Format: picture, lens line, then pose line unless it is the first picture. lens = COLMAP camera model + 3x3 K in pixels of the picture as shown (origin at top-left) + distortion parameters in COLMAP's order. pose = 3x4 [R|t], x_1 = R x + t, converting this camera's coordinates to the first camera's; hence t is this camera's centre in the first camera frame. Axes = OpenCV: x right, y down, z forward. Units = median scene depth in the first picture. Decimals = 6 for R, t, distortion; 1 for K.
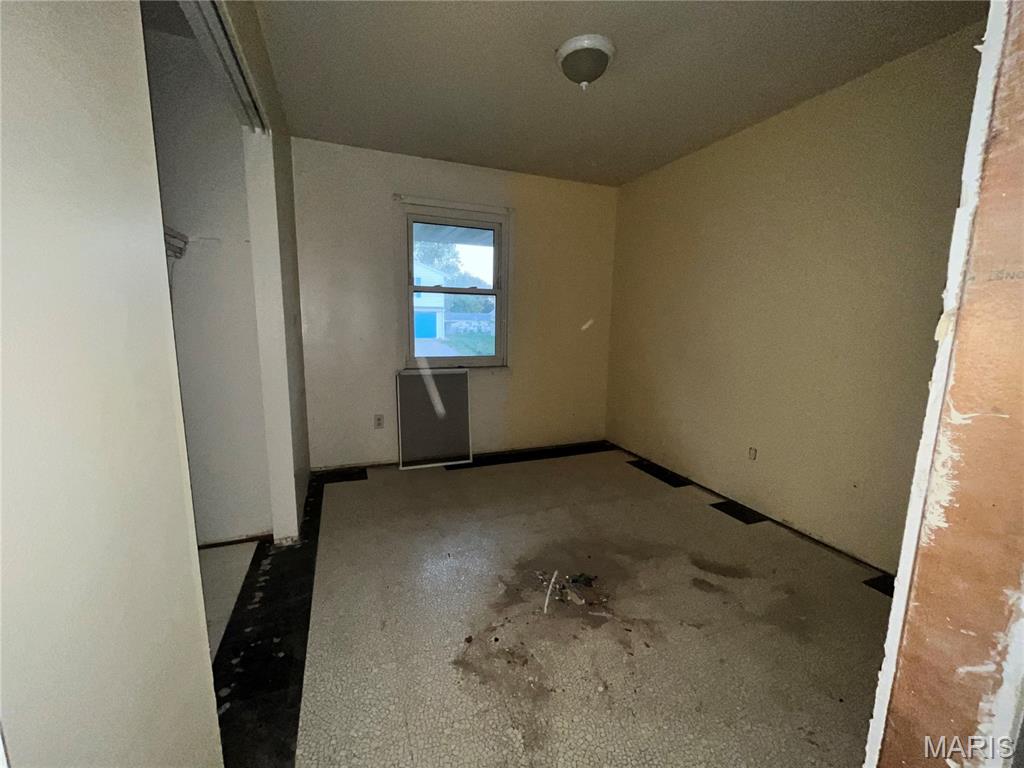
lens RADIAL K [[419.4, 0, 512.0], [0, 419.4, 384.0], [0, 0, 1]] dist [-0.000570, -0.000076]
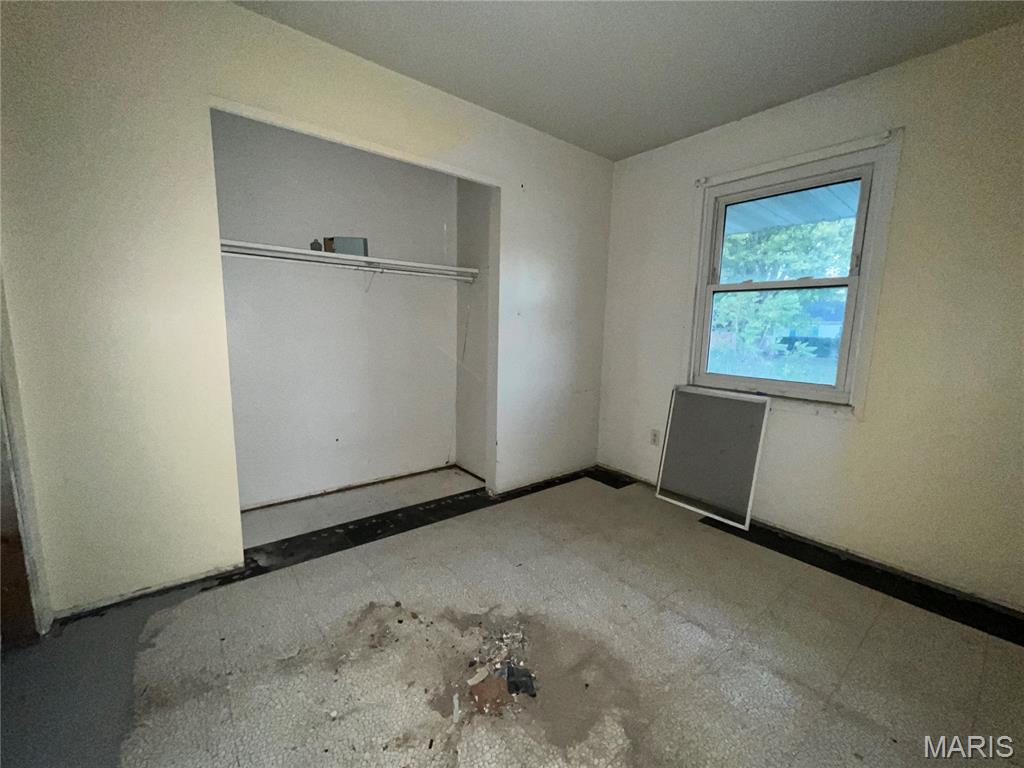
lens RADIAL K [[419.4, 0, 512.0], [0, 419.4, 384.0], [0, 0, 1]] dist [-0.000570, -0.000076]
pose [[0.278279, 0.118376, -0.953178, 0.490560], [-0.159808, 0.984251, 0.075579, -0.048808], [0.947113, 0.131293, 0.292814, 0.447062]]
